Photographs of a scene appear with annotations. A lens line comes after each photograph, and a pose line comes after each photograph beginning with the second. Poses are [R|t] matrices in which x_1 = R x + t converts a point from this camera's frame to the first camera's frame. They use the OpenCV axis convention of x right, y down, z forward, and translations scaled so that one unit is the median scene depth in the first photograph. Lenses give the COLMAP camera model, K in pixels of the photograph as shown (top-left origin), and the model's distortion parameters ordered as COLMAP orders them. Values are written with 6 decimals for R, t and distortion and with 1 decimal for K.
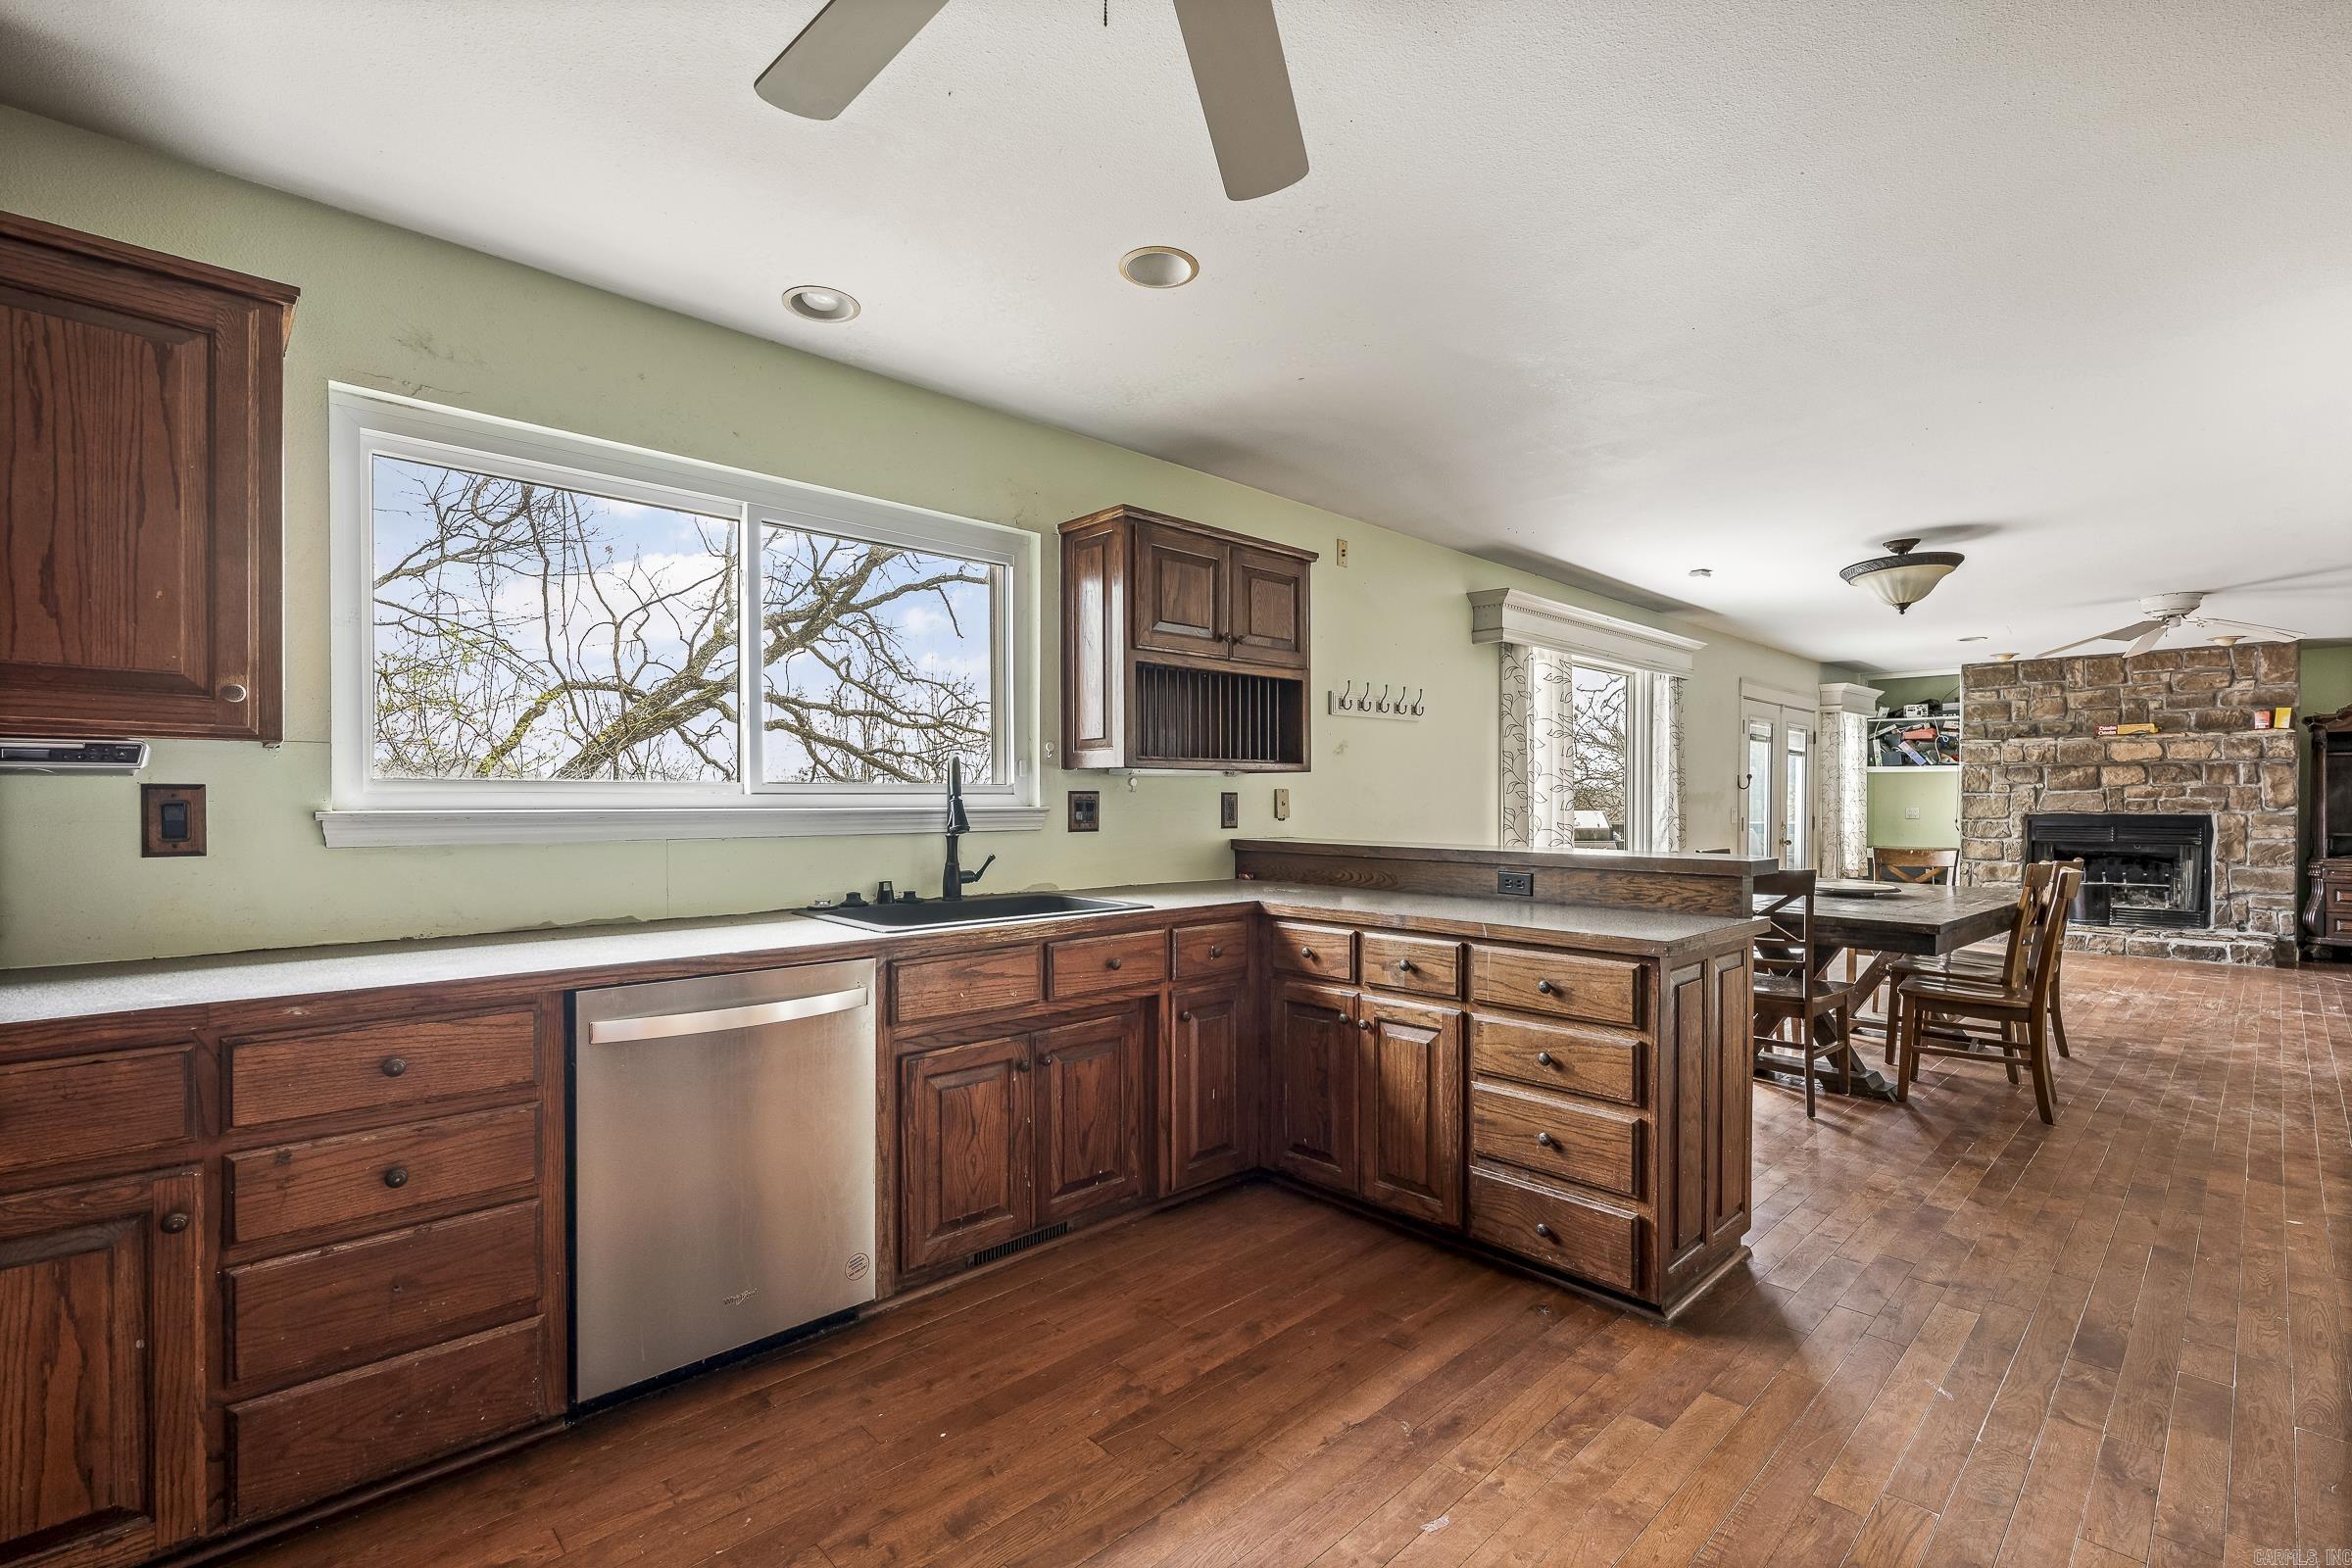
lens RADIAL K [[1048.2, 0, 1172.8], [0, 1048.2, 798.3], [0, 0, 1]] dist [-0.000755, 0.000138]
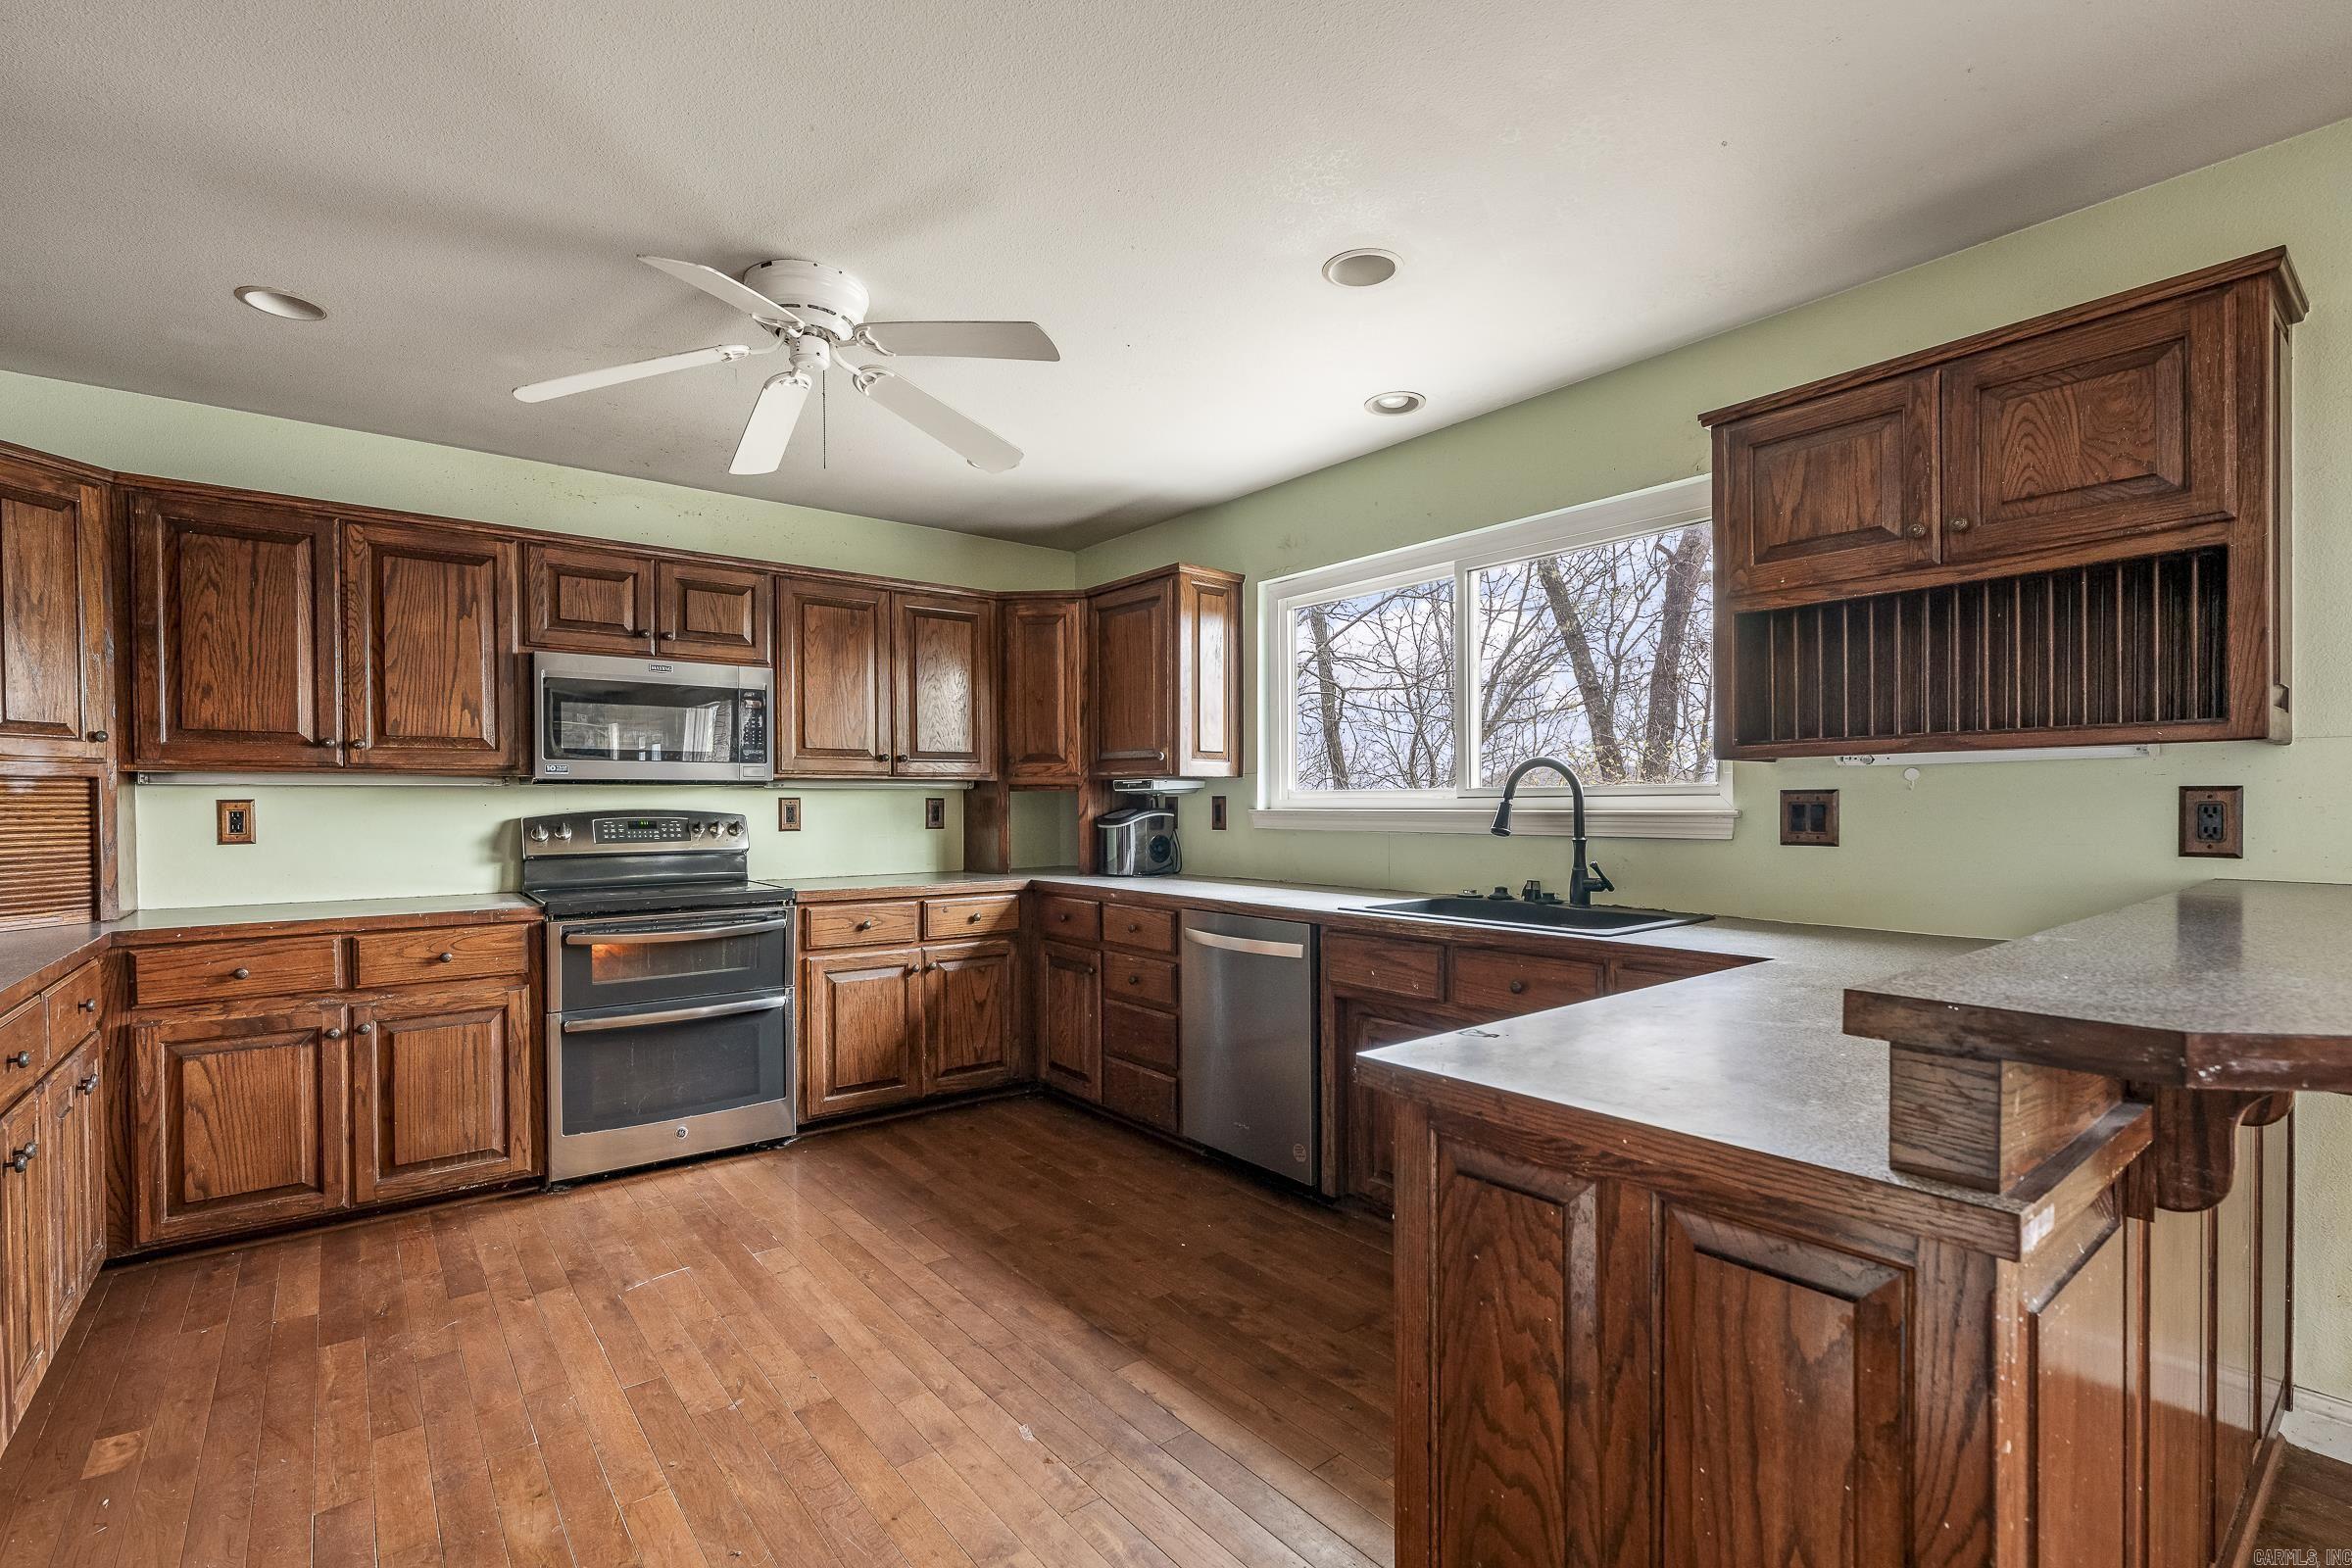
lens RADIAL K [[1048.2, 0, 1172.1], [0, 1048.2, 799.6], [0, 0, 1]] dist [-0.000755, 0.000138]
pose [[-0.085749, -0.003809, -0.996310, 0.822198], [0.003816, 0.999984, -0.004151, 0.001333], [0.996310, -0.004157, -0.085733, 0.750205]]
